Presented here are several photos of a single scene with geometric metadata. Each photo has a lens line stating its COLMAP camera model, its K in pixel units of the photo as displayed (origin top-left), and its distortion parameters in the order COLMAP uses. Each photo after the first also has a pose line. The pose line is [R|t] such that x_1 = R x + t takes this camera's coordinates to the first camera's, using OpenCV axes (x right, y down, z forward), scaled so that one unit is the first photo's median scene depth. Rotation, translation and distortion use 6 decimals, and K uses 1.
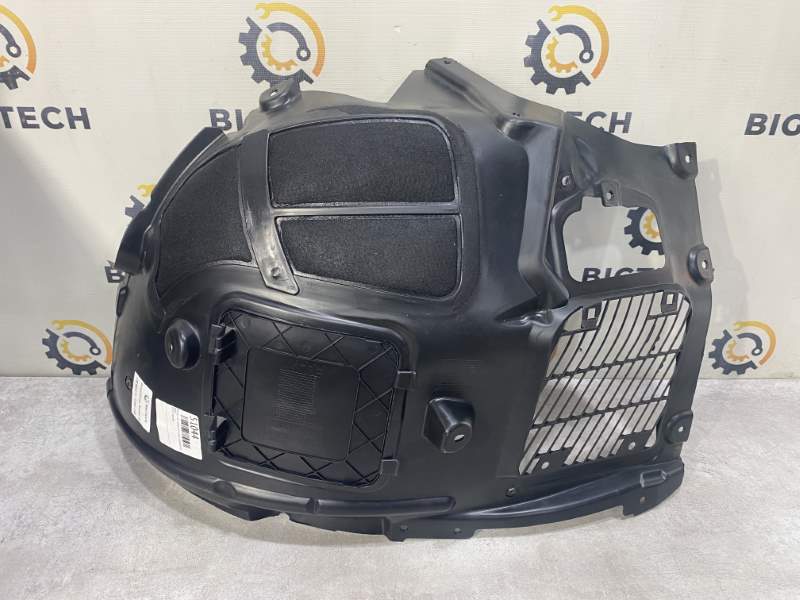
lens RADIAL K [[621.0, 0, 403.9], [0, 621.0, 295.6], [0, 0, 1]] dist [0.015465, -0.027054]
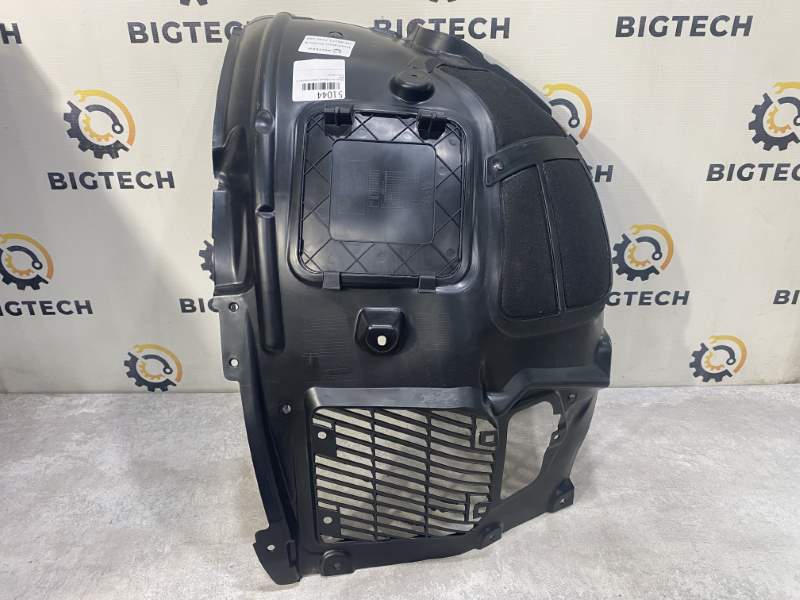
lens RADIAL K [[621.0, 0, 402.4], [0, 621.0, 298.1], [0, 0, 1]] dist [0.015465, -0.027054]
pose [[0.999728, -0.019082, -0.013403, -0.038301], [0.018477, 0.998865, -0.043906, 0.014007], [0.014225, 0.043647, 0.998946, -0.223689]]
